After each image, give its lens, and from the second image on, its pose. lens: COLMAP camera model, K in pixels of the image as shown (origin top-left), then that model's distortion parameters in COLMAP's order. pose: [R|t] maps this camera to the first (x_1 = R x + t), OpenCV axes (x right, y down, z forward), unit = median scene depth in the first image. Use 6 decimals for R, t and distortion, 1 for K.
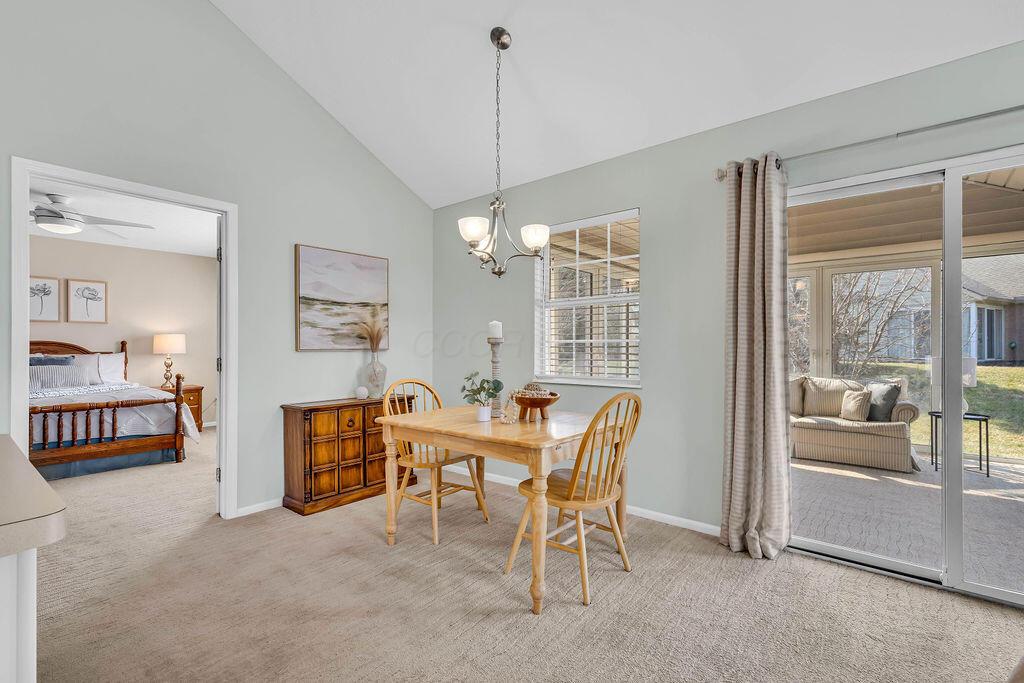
lens RADIAL K [[474.9, 0, 511.7], [0, 474.9, 347.3], [0, 0, 1]] dist [-0.000314, -0.000403]
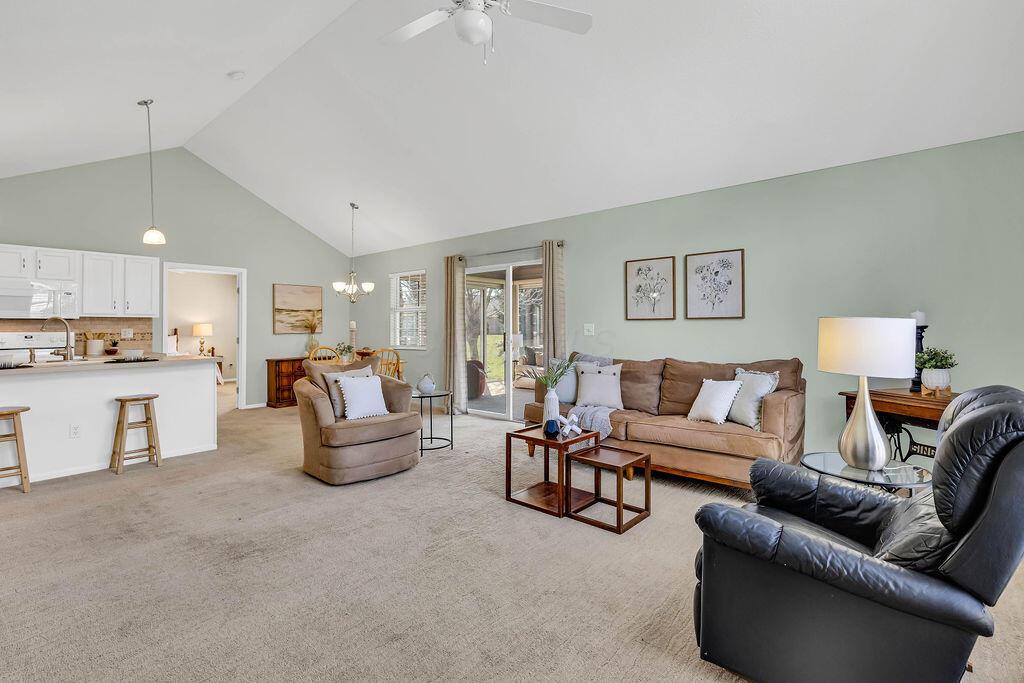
lens RADIAL K [[485.5, 0, 513.9], [0, 485.5, 319.3], [0, 0, 1]] dist [0.001679, 0.000266]
pose [[0.999960, -0.006469, -0.006153, 0.607606], [0.006371, 0.999855, -0.015793, -0.016532], [0.006254, 0.015753, 0.999856, -1.115405]]
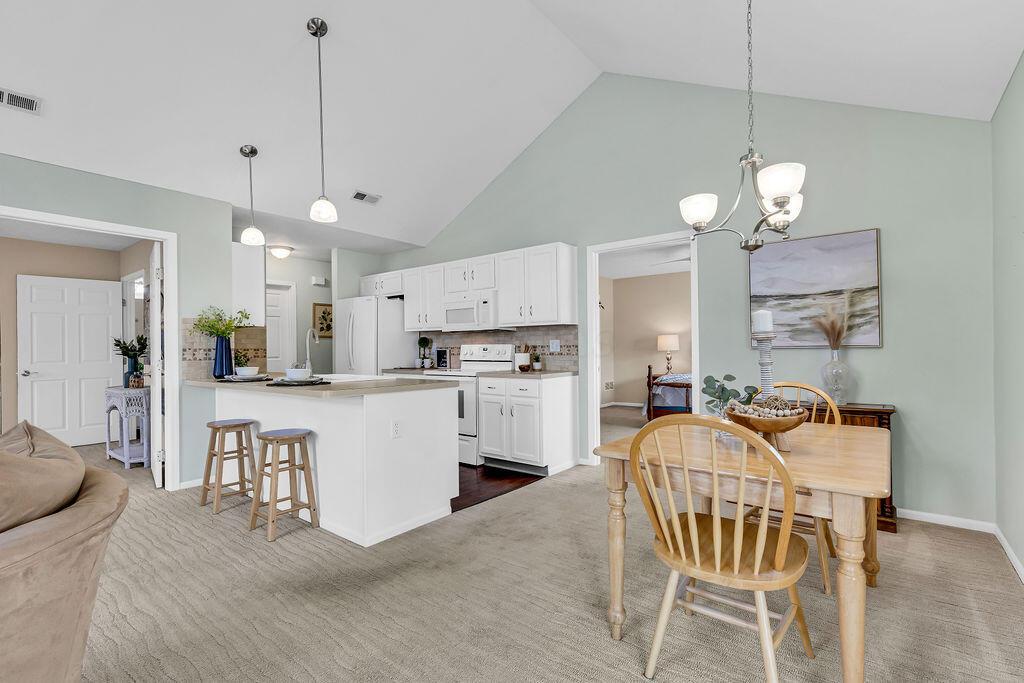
lens RADIAL K [[468.9, 0, 516.9], [0, 468.9, 343.2], [0, 0, 1]] dist [0.000284, -0.000009]
pose [[0.025214, -0.005408, -0.999667, 0.536178], [0.013453, 0.999897, -0.005070, -0.004592], [0.999592, -0.013321, 0.025284, 0.441217]]
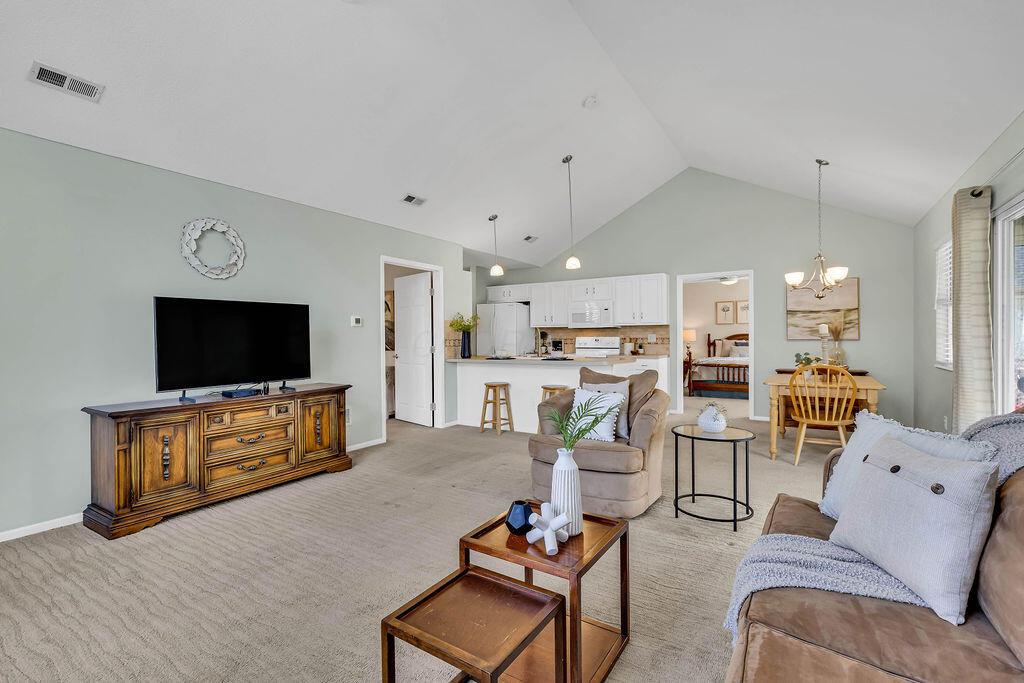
lens RADIAL K [[470.2, 0, 508.3], [0, 470.2, 335.9], [0, 0, 1]] dist [0.001872, -0.000073]
pose [[0.116395, -0.000421, -0.993203, 1.173687], [0.009513, 0.999955, 0.000691, -0.019223], [0.993157, -0.009529, 0.116393, -0.267813]]
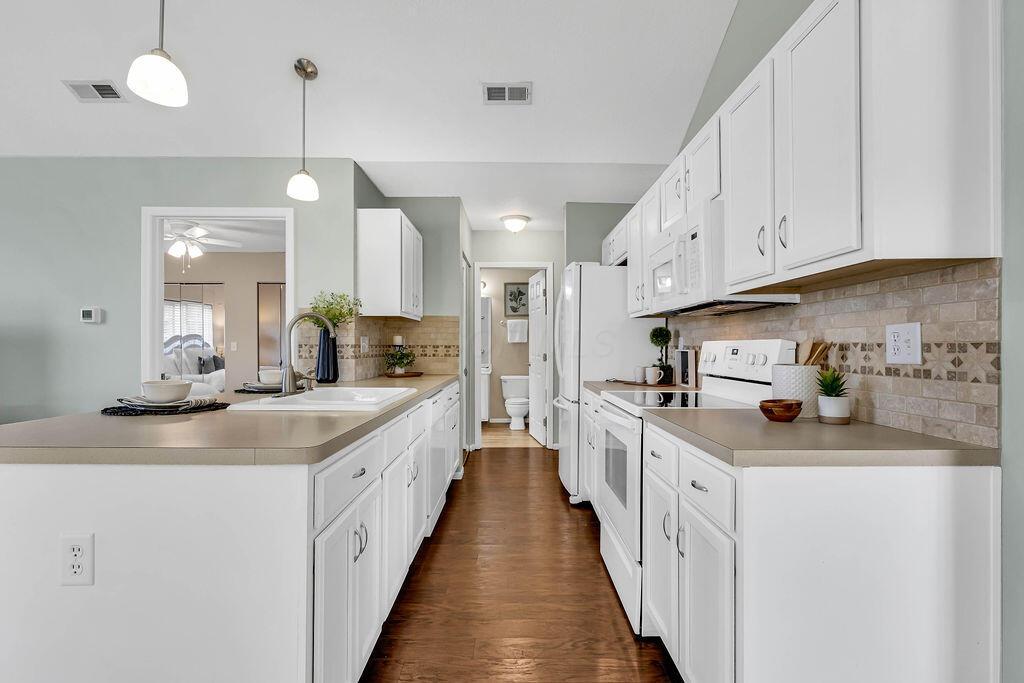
lens RADIAL K [[474.9, 0, 511.7], [0, 474.9, 347.3], [0, 0, 1]] dist [-0.000314, -0.000403]
pose [[-0.758498, 0.003348, -0.651667, -0.272161], [0.003509, 0.999993, 0.001054, -0.001784], [0.651666, -0.001488, -0.758505, 0.662378]]
